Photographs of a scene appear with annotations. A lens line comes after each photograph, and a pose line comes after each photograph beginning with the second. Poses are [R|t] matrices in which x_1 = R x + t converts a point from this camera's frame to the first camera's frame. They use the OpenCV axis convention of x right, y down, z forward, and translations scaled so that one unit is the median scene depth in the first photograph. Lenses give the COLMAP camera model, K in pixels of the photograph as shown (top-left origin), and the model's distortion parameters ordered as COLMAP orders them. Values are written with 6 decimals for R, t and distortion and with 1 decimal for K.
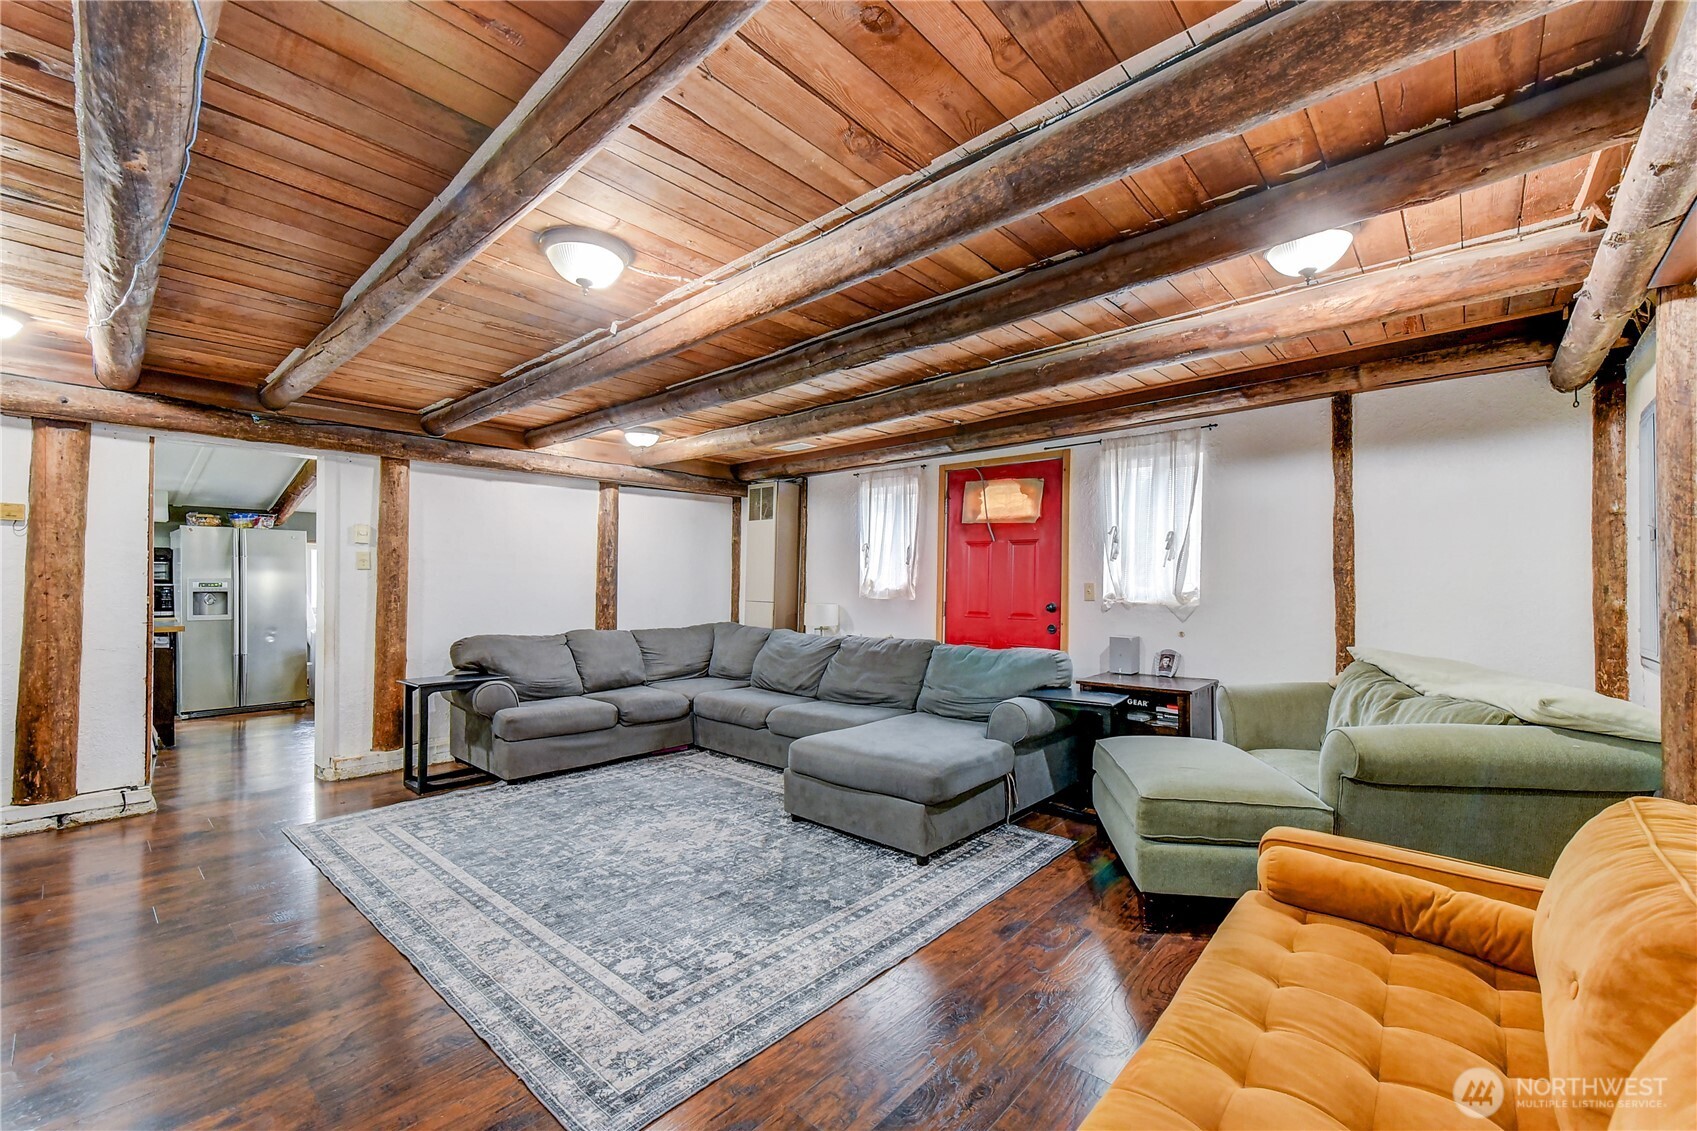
lens RADIAL K [[700.6, 0, 853.9], [0, 700.6, 591.6], [0, 0, 1]] dist [0.000782, 0.000214]
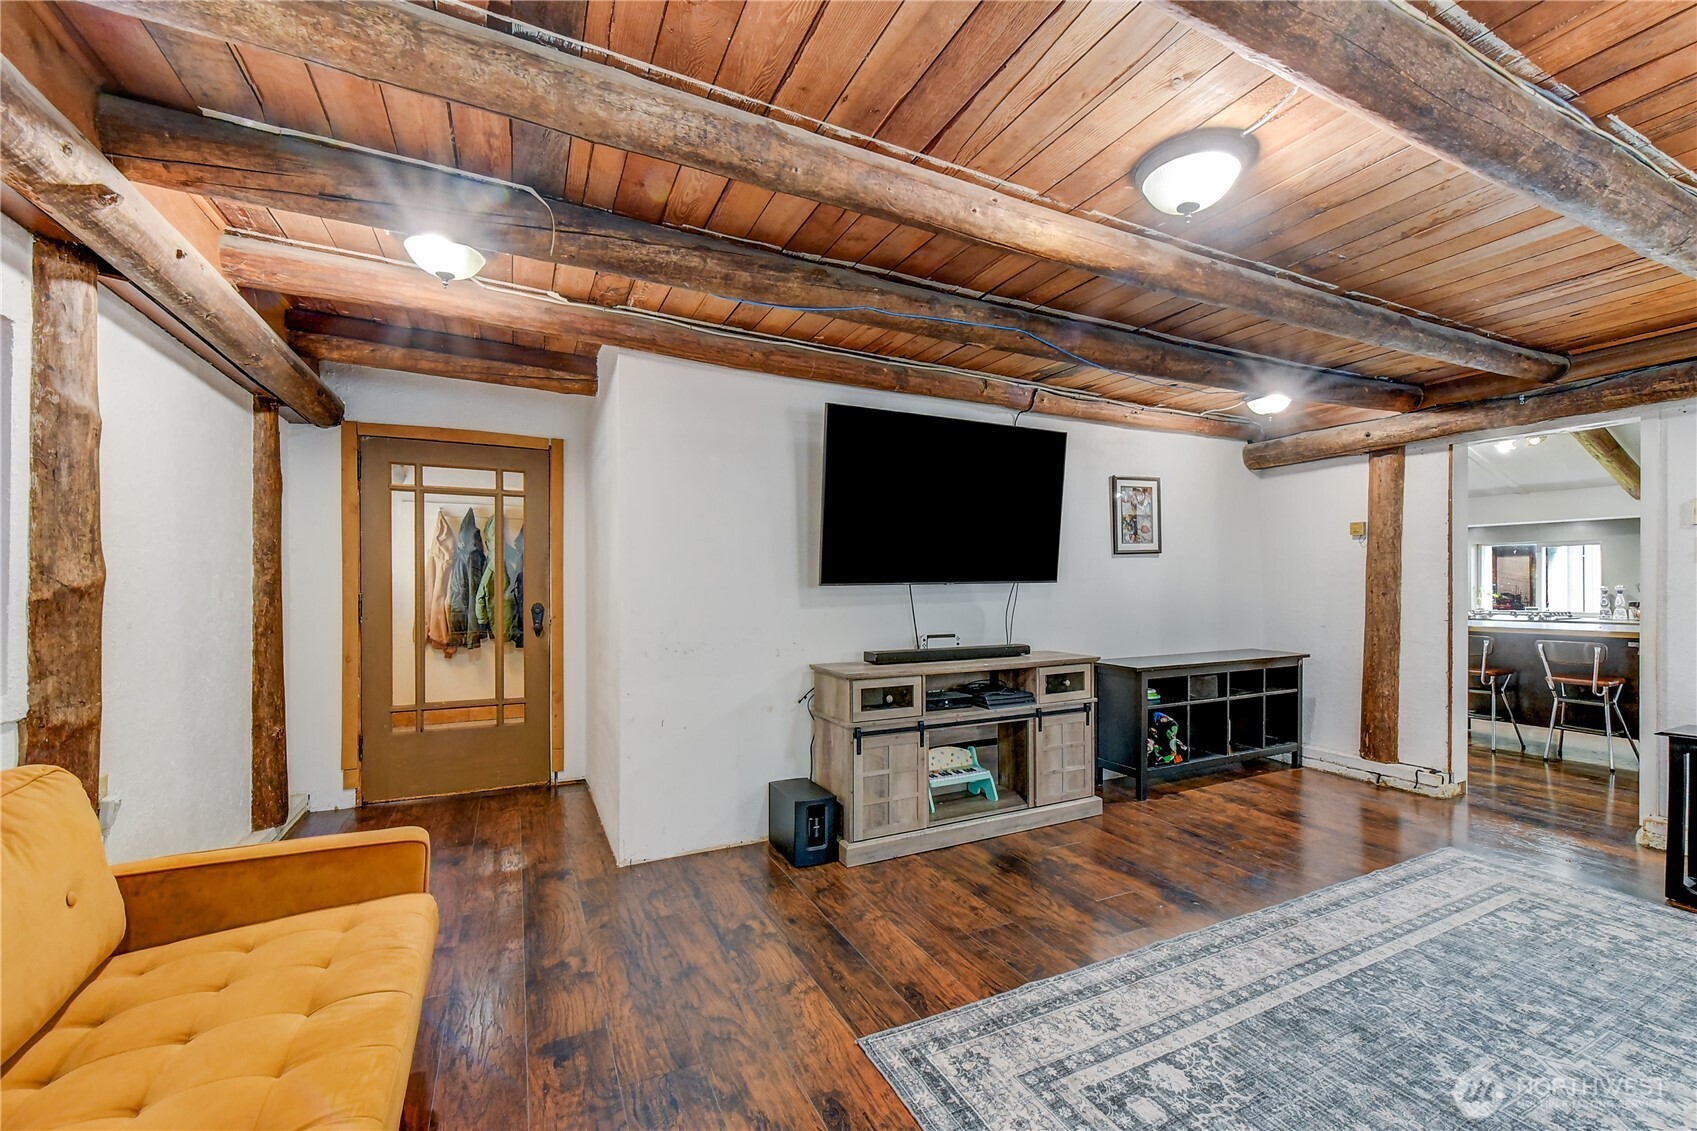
lens RADIAL K [[679.6, 0, 848.7], [0, 679.6, 588.1], [0, 0, 1]] dist [-0.000799, -0.000212]
pose [[-0.379747, -0.000461, -0.925090, 0.358633], [-0.012138, 0.999916, 0.004485, 0.002194], [0.925011, 0.012932, -0.379721, 0.687266]]
